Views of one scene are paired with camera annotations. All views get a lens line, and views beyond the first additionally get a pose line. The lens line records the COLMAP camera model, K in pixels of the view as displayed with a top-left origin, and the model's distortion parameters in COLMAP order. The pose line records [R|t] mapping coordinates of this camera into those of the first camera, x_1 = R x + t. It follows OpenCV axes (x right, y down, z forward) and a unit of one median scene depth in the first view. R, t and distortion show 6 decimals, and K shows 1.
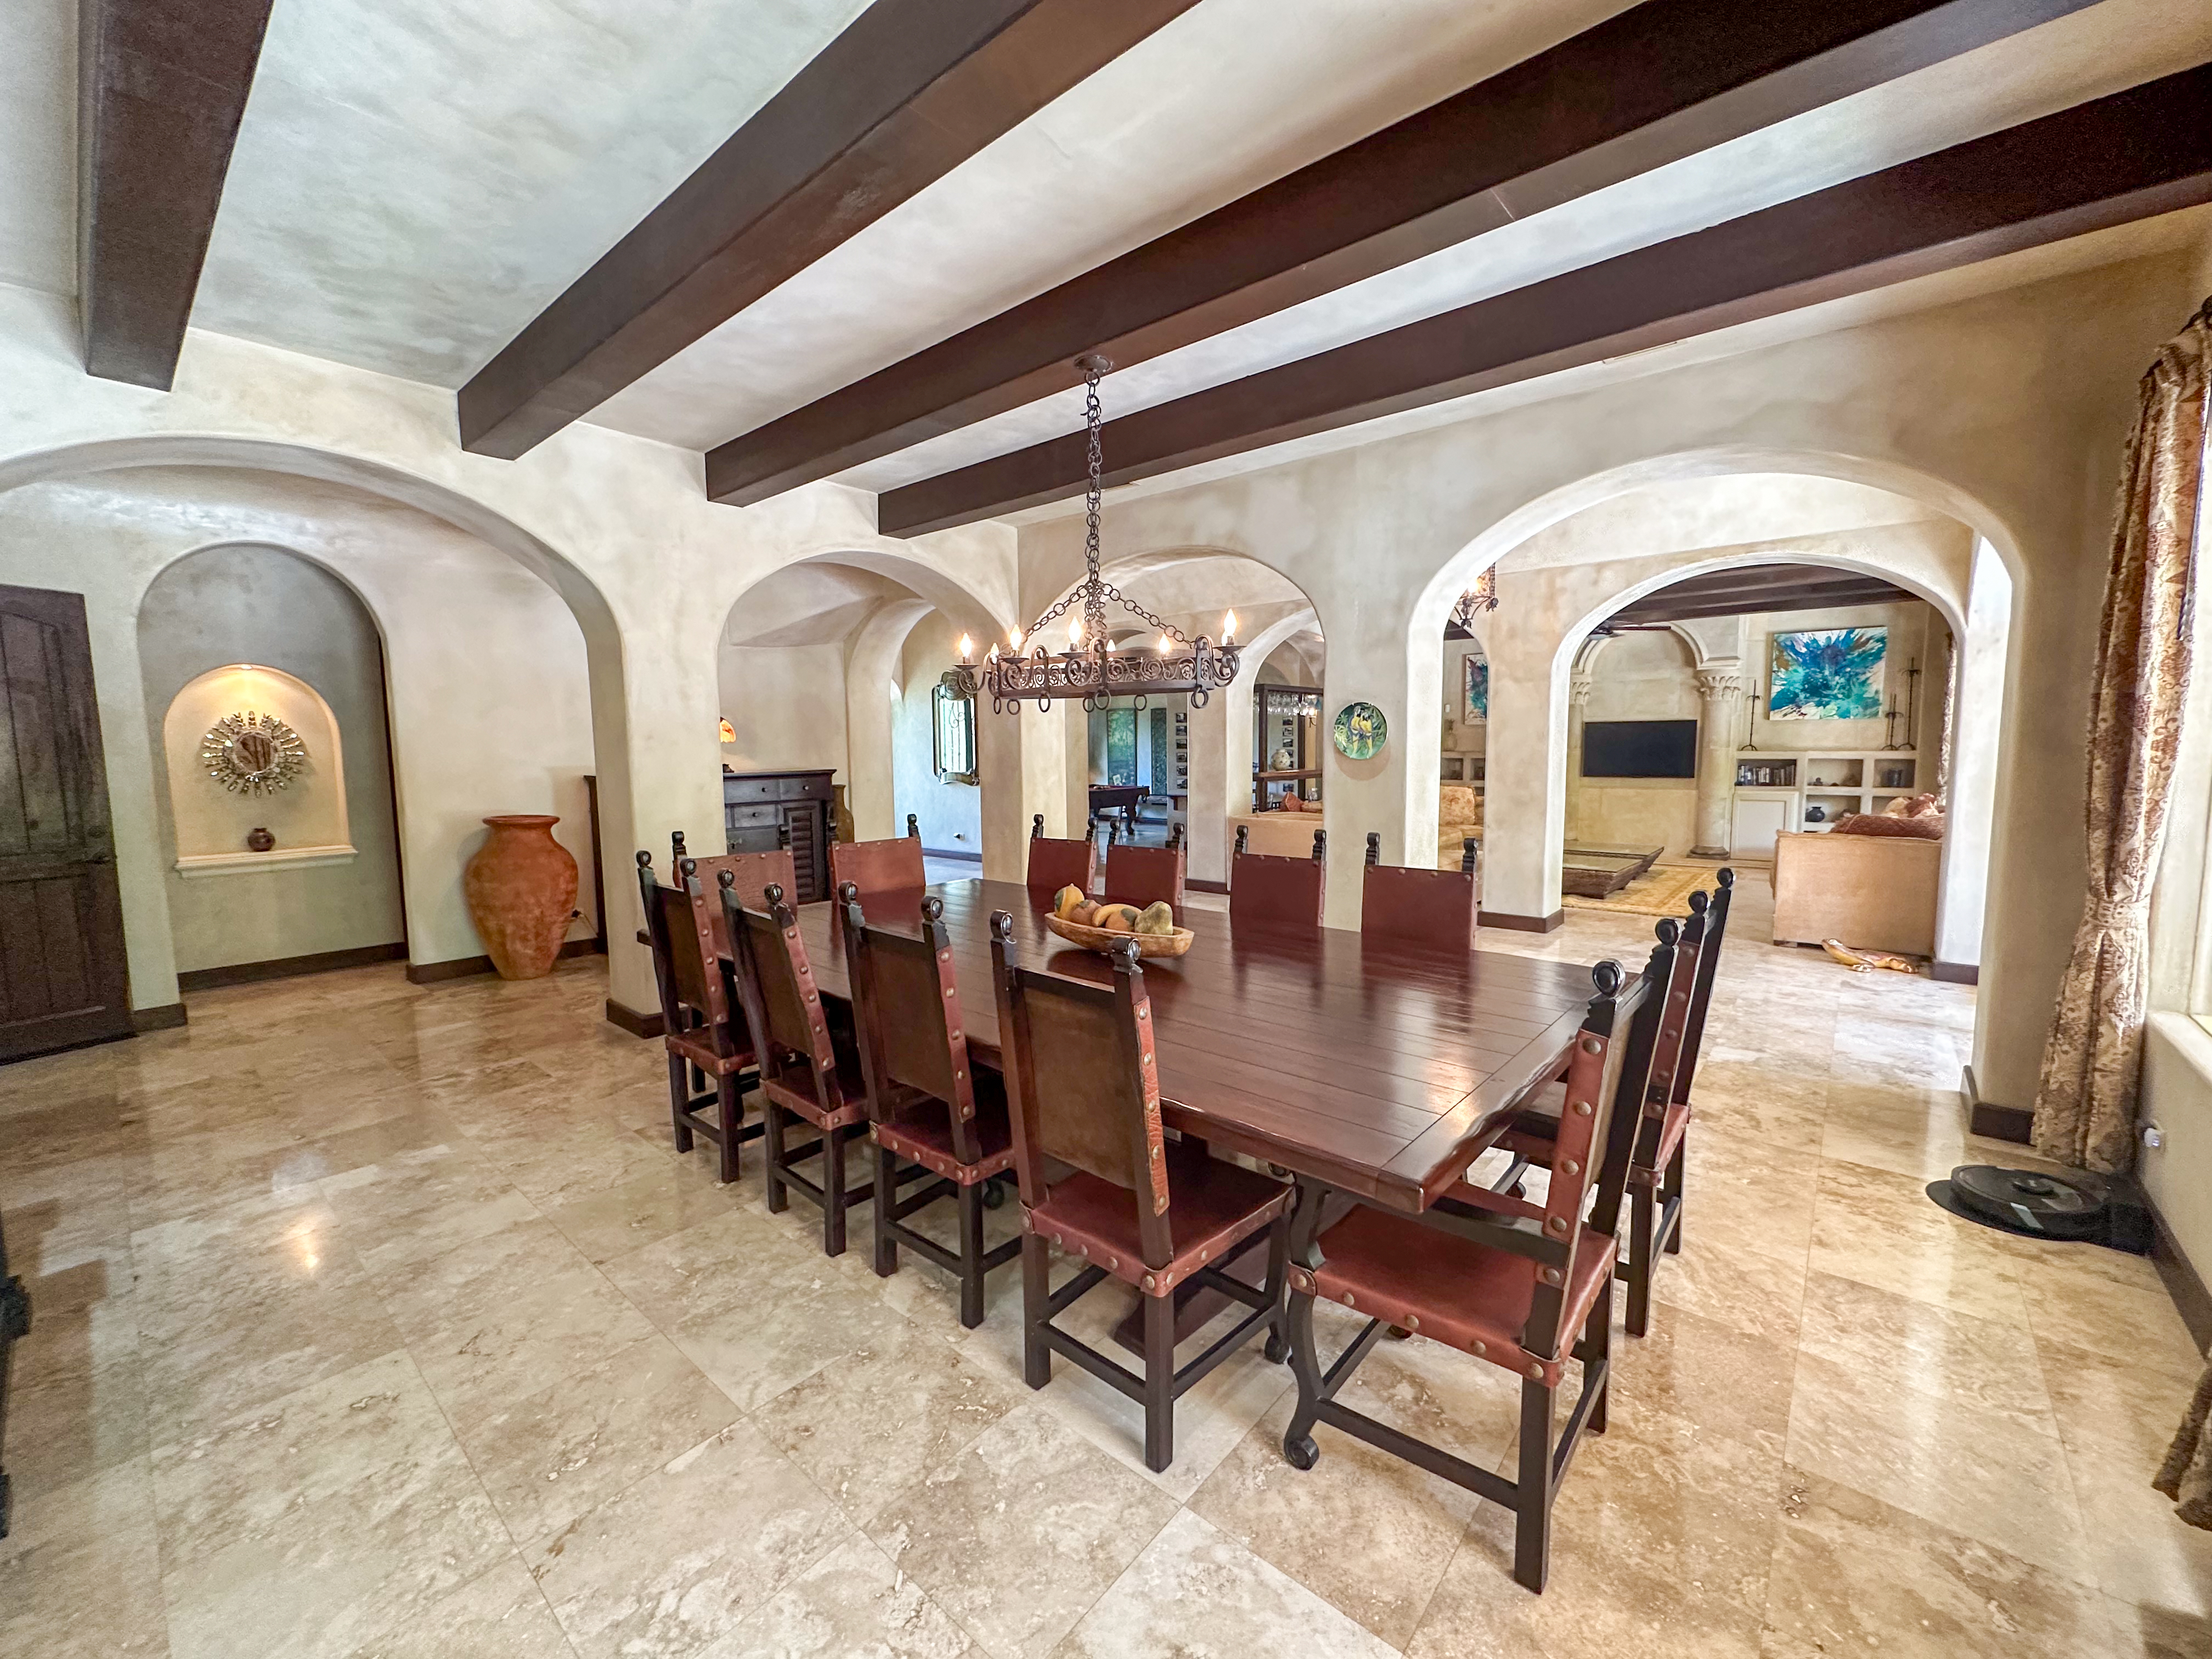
lens RADIAL K [[886.3, 0, 1105.8], [0, 886.3, 830.6], [0, 0, 1]] dist [-0.005622, 0.001118]
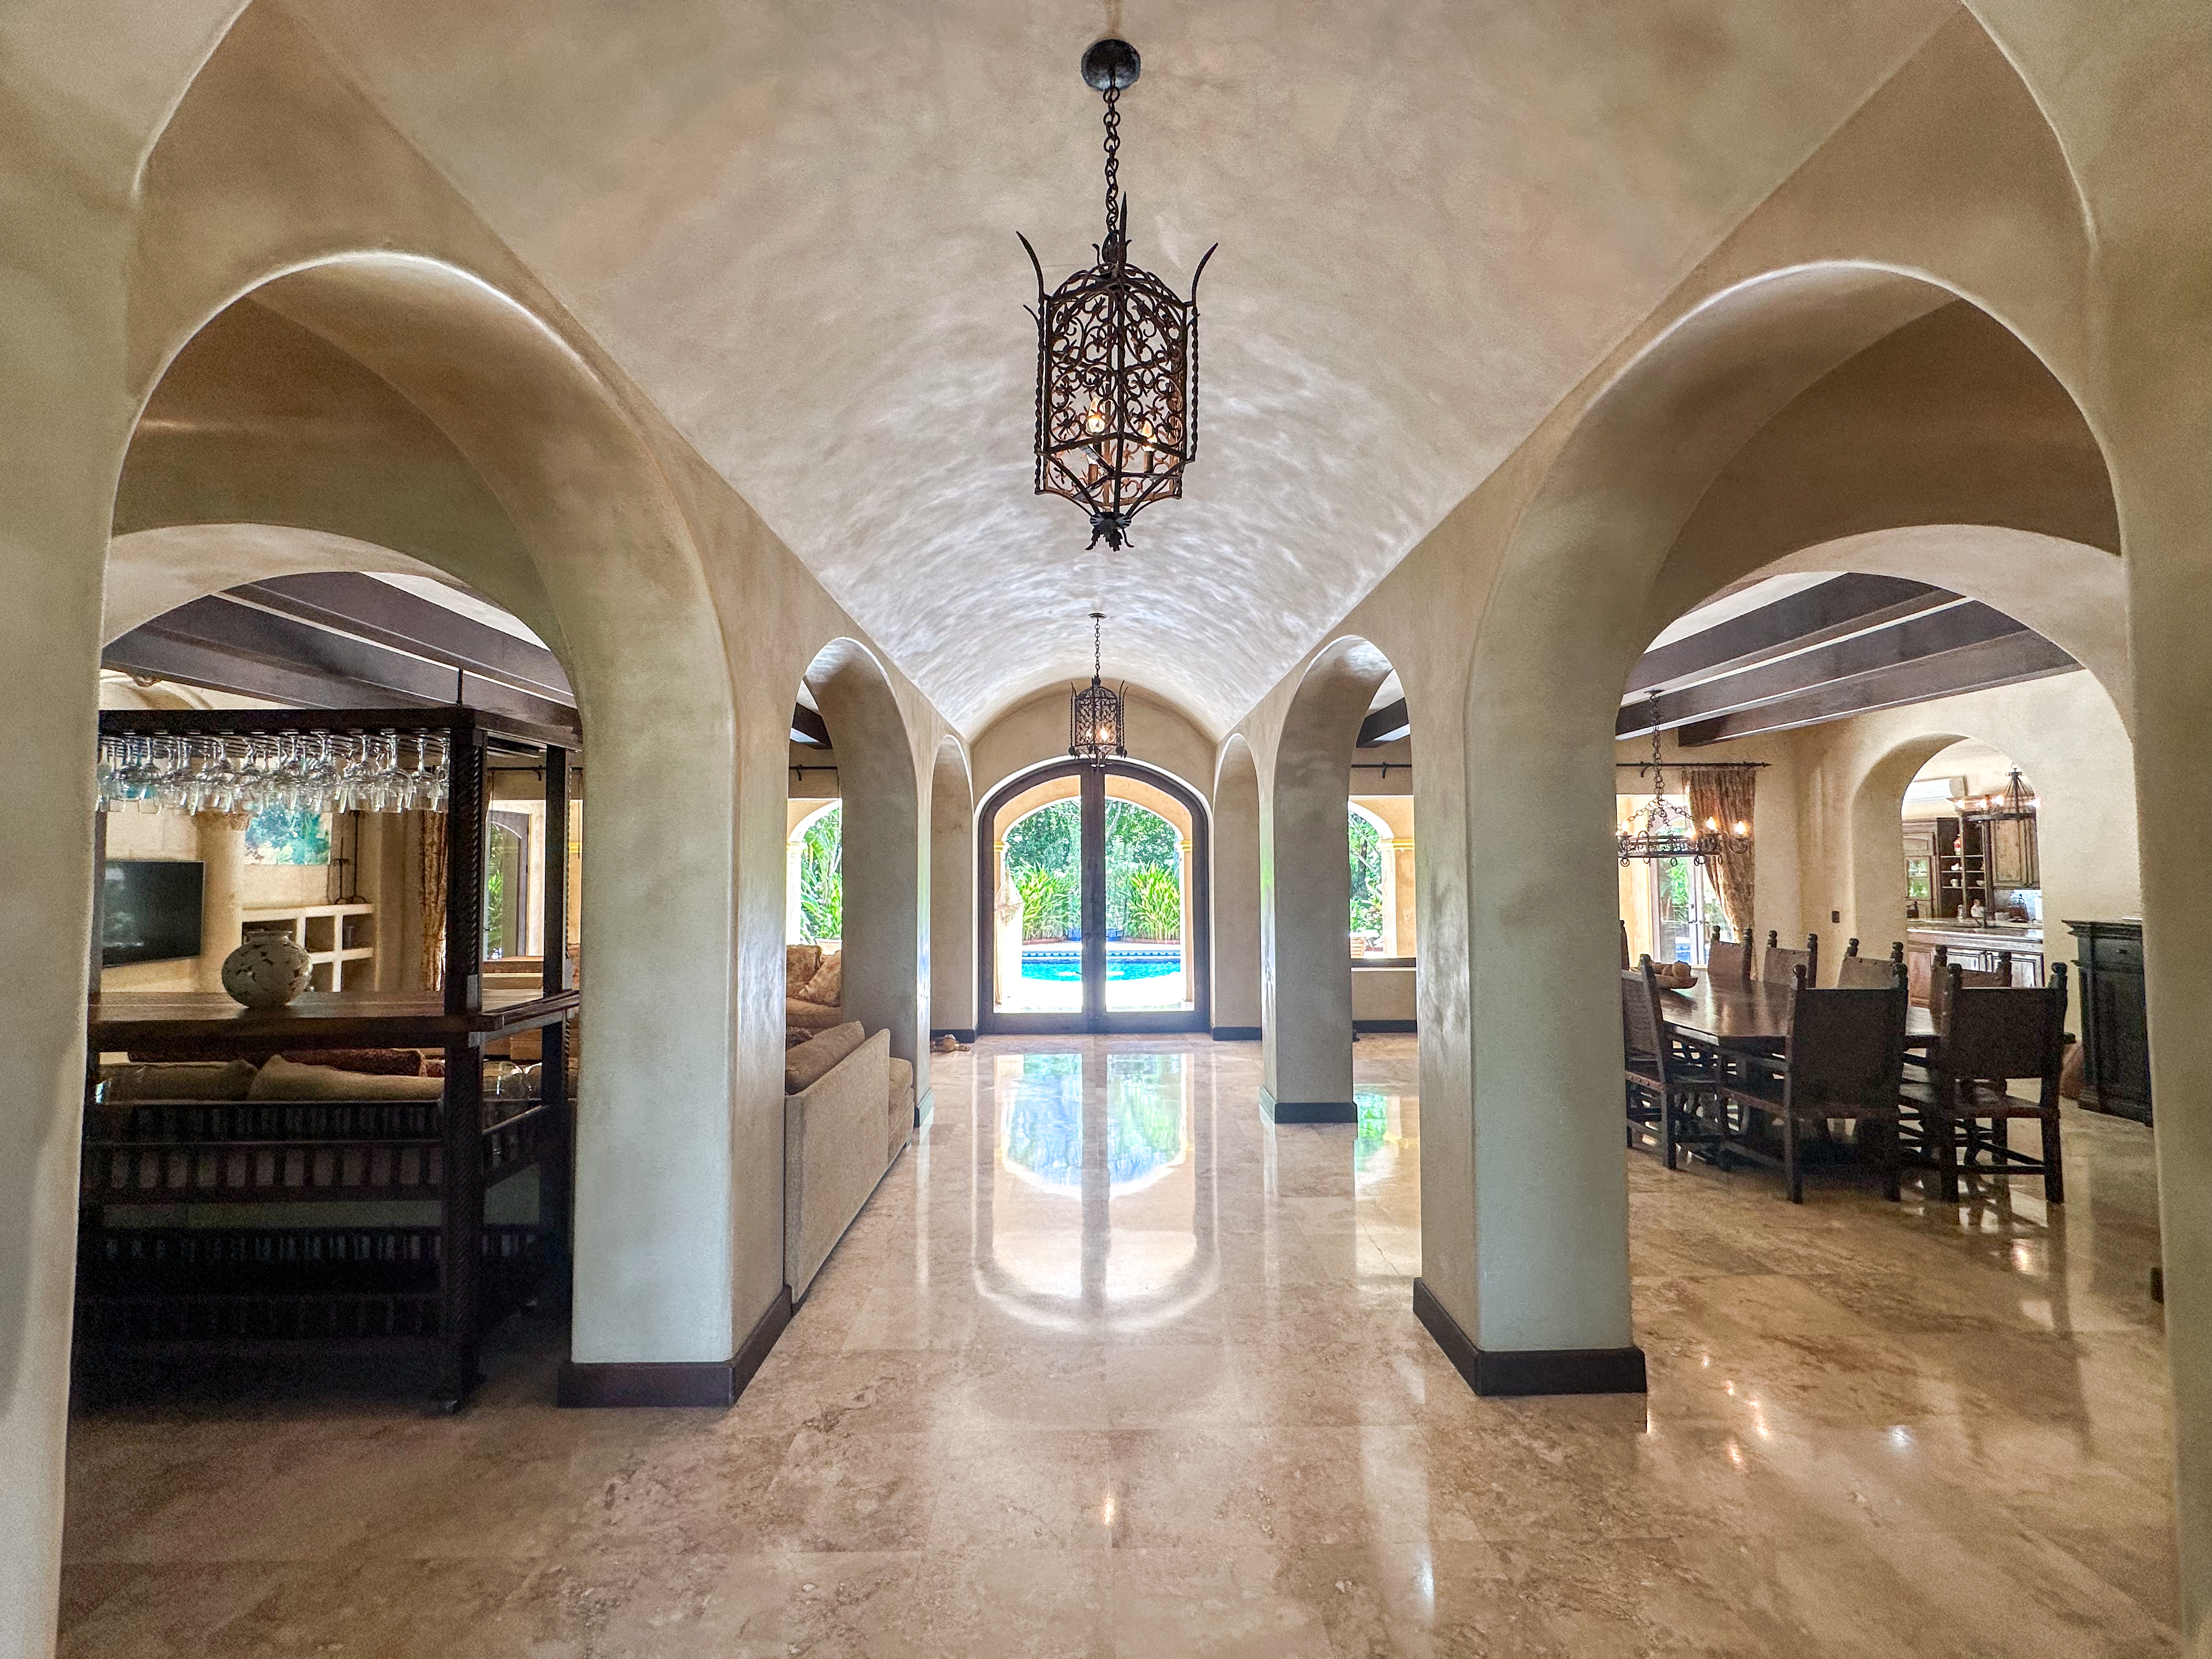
lens RADIAL K [[886.3, 0, 1094.7], [0, 886.3, 841.4], [0, 0, 1]] dist [-0.005622, 0.001118]
pose [[-0.655995, 0.039366, 0.753738, -0.196584], [0.086460, 0.995984, 0.023230, -0.103625], [-0.749797, 0.080407, -0.656765, 0.973742]]
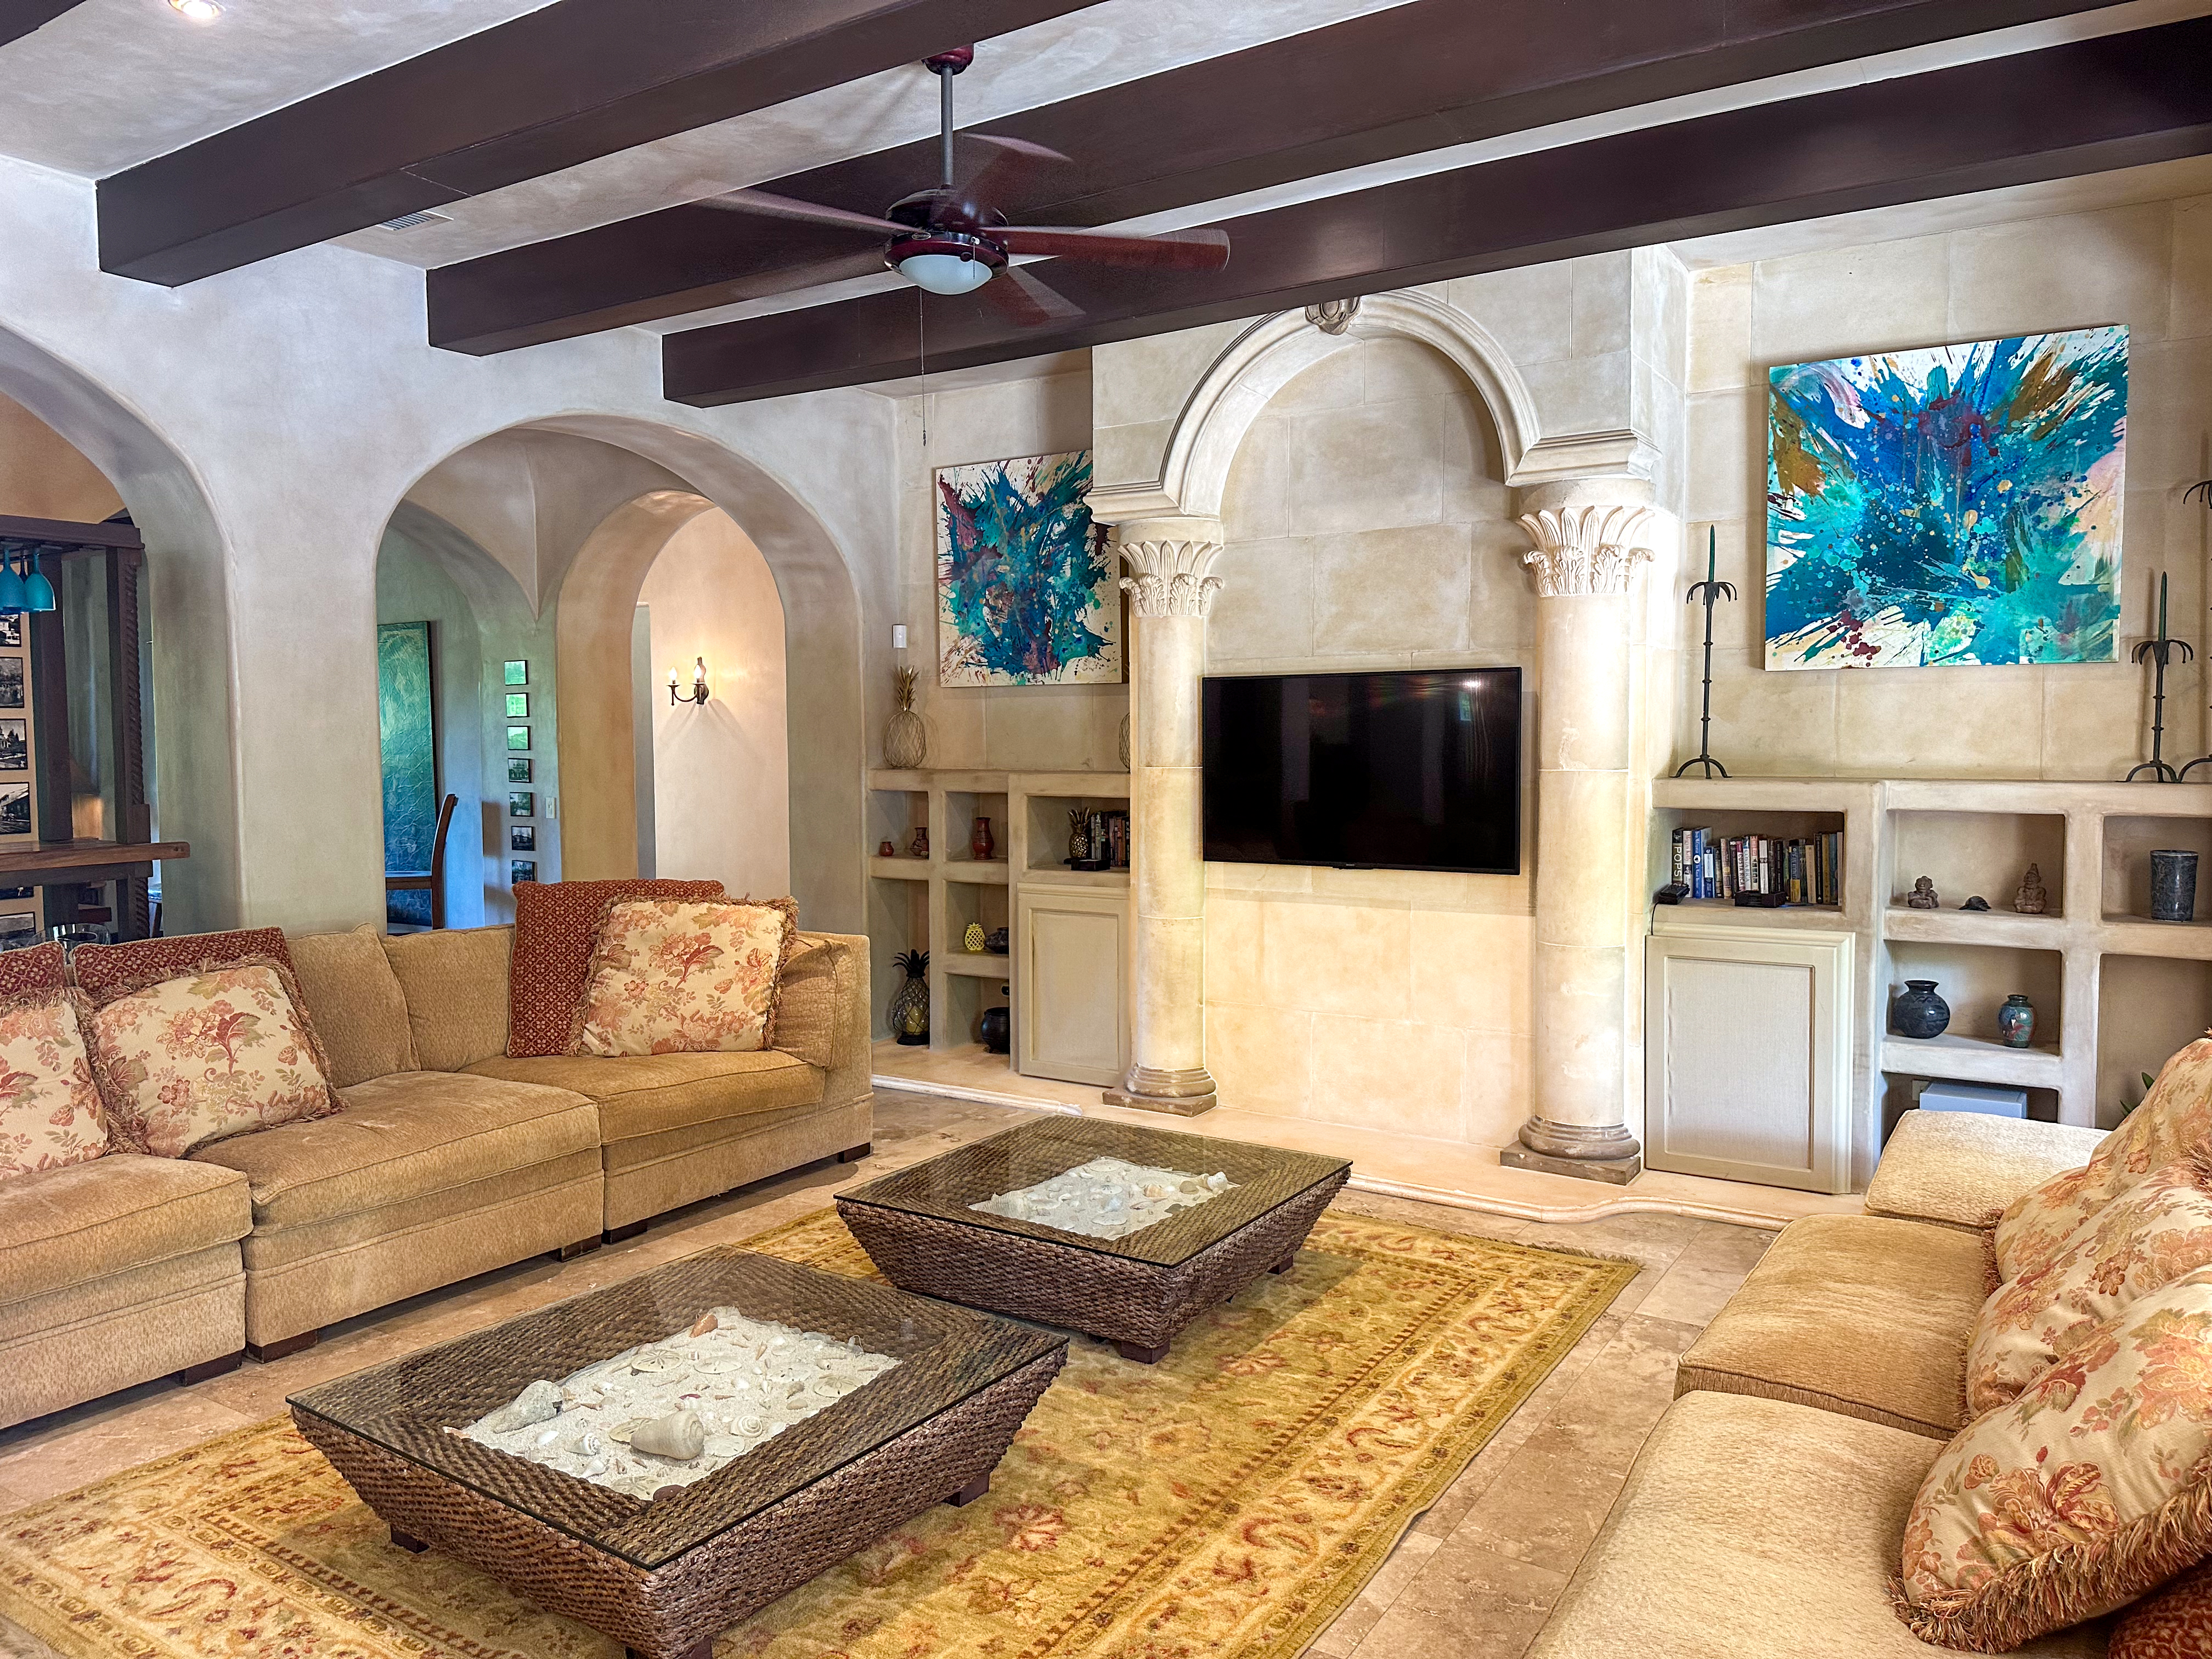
lens RADIAL K [[1547.8, 0, 1130.6], [0, 1547.8, 819.6], [0, 0, 1]] dist [0.085488, -0.123388]
pose [[0.990347, -0.000802, 0.138608, 0.496361], [0.007135, 0.998953, -0.045198, -0.057950], [-0.138427, 0.045751, 0.989315, 0.551858]]
